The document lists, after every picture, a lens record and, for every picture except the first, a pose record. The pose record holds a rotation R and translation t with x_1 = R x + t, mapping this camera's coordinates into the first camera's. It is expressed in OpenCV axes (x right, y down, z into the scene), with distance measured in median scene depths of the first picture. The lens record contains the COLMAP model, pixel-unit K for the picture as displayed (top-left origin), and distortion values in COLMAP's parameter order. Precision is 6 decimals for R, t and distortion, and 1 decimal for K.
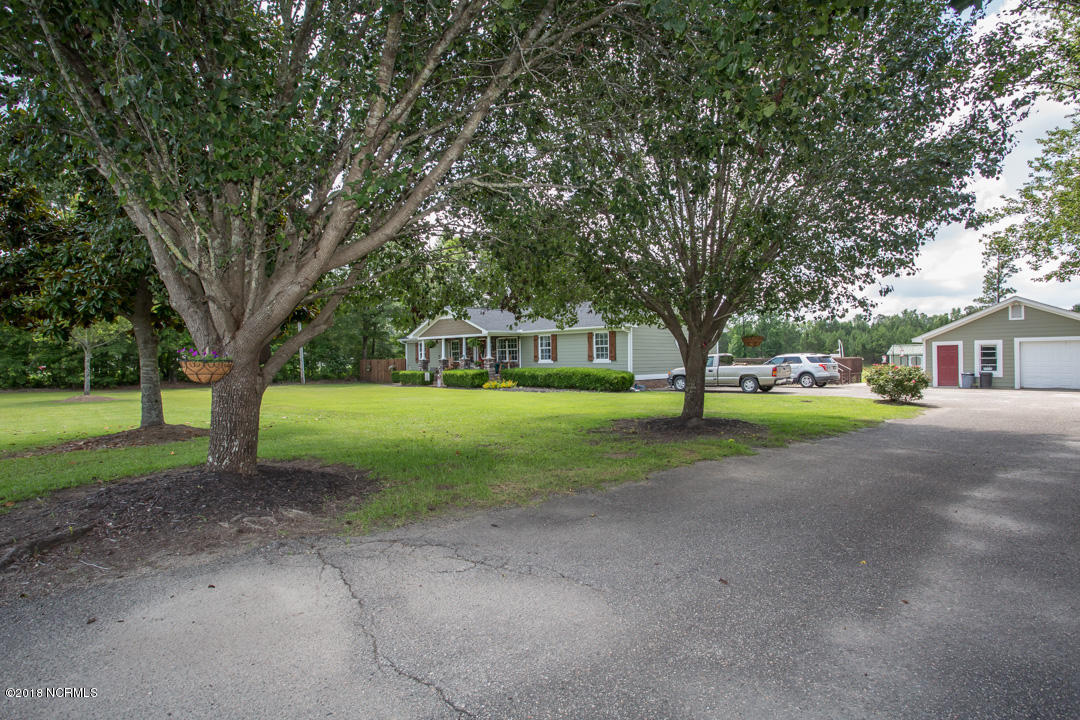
lens RADIAL K [[554.8, 0, 535.6], [0, 554.8, 364.2], [0, 0, 1]] dist [-0.075713, 0.034402]
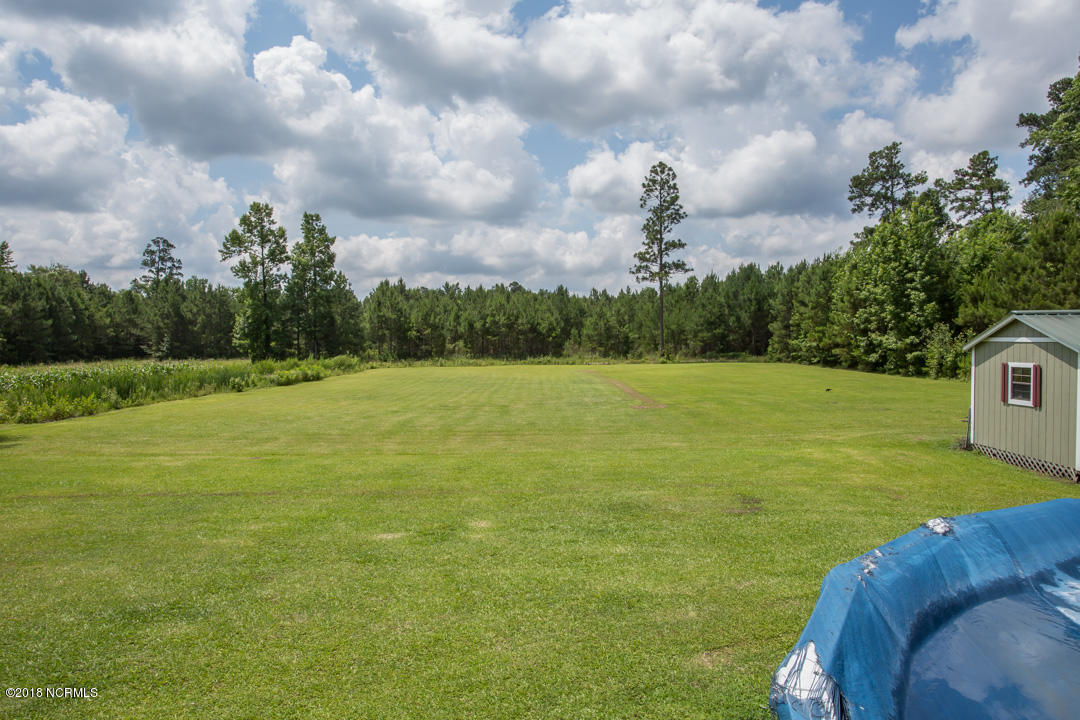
lens RADIAL K [[677.2, 0, 534.2], [0, 677.2, 371.2], [0, 0, 1]] dist [-0.074164, 0.059663]
pose [[0.719419, -0.029978, 0.693929, 0.480862], [0.005434, 0.999280, 0.037536, -0.032333], [-0.694555, -0.023234, 0.719064, 1.465213]]
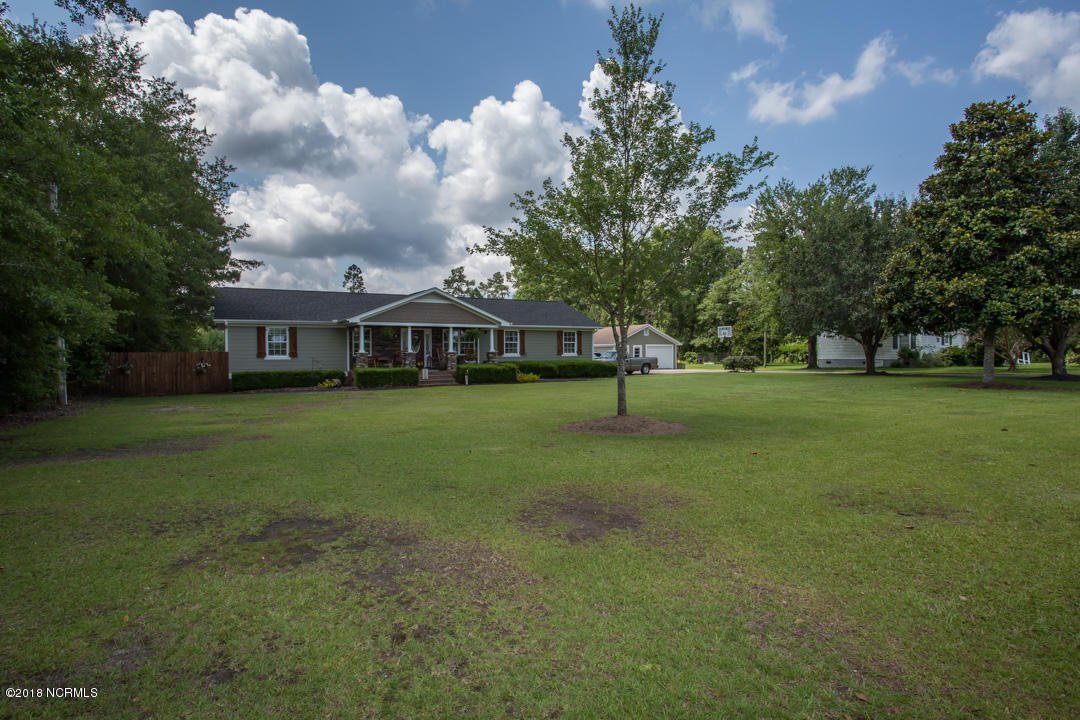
lens RADIAL K [[554.8, 0, 535.6], [0, 554.8, 364.2], [0, 0, 1]] dist [-0.075713, 0.034402]
pose [[0.235985, -0.009236, 0.971713, -1.012632], [0.011881, 0.999908, 0.006619, 0.005871], [-0.971684, 0.009983, 0.236073, 0.720749]]
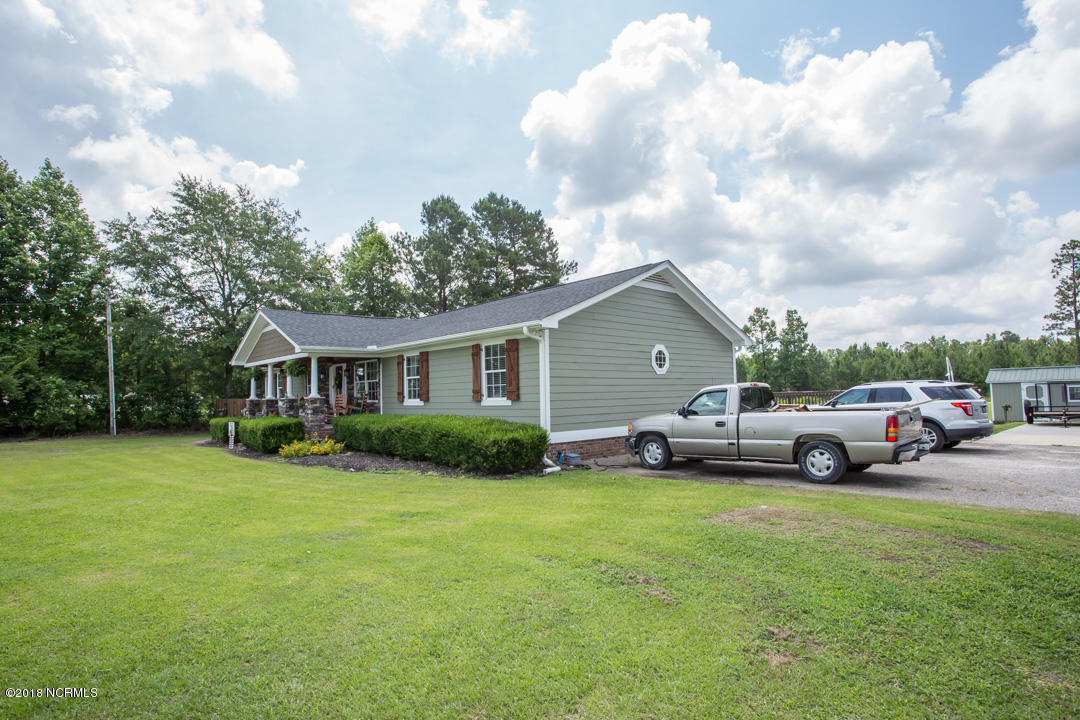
lens RADIAL K [[554.8, 0, 535.6], [0, 554.8, 364.2], [0, 0, 1]] dist [-0.075713, 0.034402]
pose [[0.999541, -0.012695, -0.027512, 0.155329], [0.010913, 0.997890, -0.064000, -0.006608], [0.028267, 0.063671, 0.997571, 0.472119]]
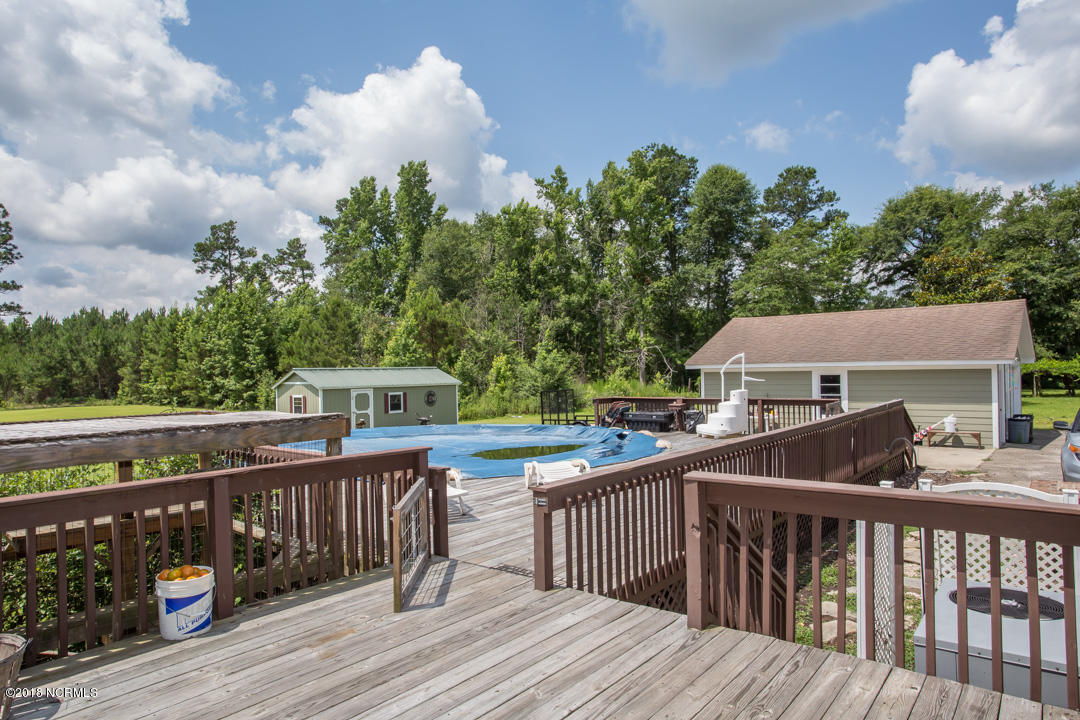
lens RADIAL K [[657.7, 0, 534.7], [0, 657.7, 362.2], [0, 0, 1]] dist [-0.037304, 0.002735]
pose [[-0.124402, 0.027659, 0.991846, 0.127208], [0.023663, 0.999410, -0.024902, -0.033970], [-0.991950, 0.020372, -0.124983, 1.353913]]
